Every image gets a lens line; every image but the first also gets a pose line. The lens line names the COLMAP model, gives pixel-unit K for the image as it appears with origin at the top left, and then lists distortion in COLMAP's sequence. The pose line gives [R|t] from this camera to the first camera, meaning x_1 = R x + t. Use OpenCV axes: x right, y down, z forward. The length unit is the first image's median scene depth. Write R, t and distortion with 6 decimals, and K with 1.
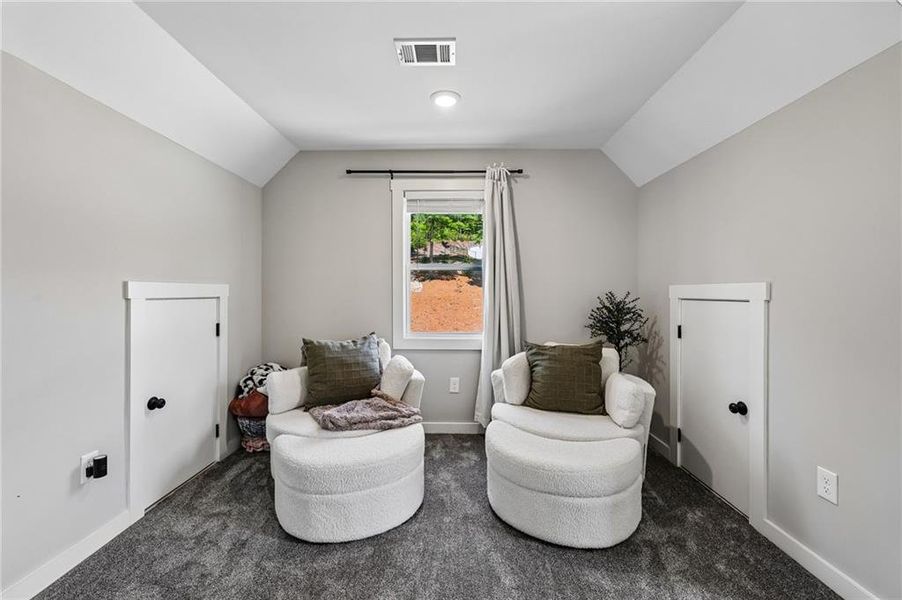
lens RADIAL K [[362.2, 0, 448.4], [0, 362.2, 295.3], [0, 0, 1]] dist [-0.012836, -0.000055]
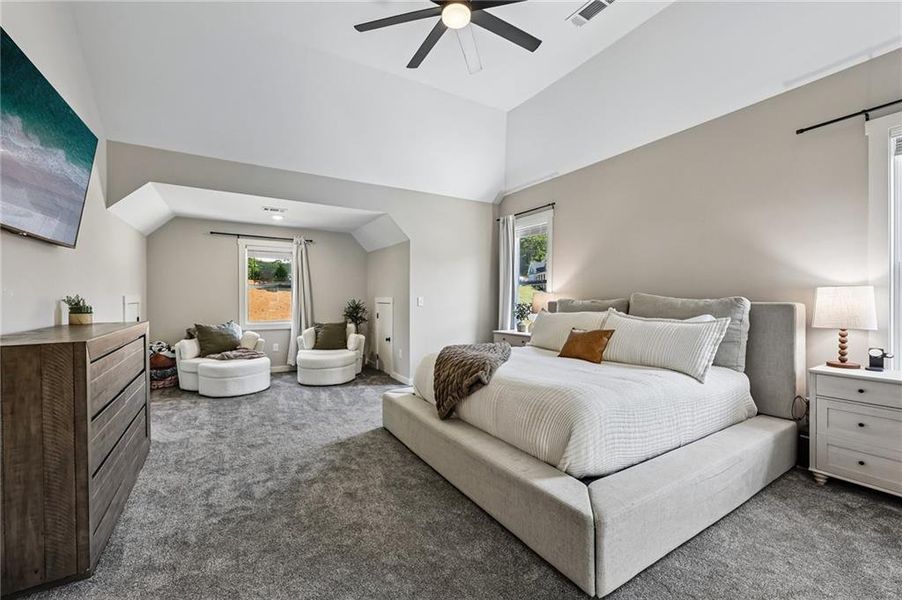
lens RADIAL K [[362.2, 0, 448.5], [0, 362.2, 299.3], [0, 0, 1]] dist [-0.012836, -0.000055]
pose [[0.847865, 0.000950, 0.530212, -0.265249], [-0.000841, 1.000000, -0.000447, -0.012220], [-0.530212, -0.000067, 0.847865, -1.336040]]
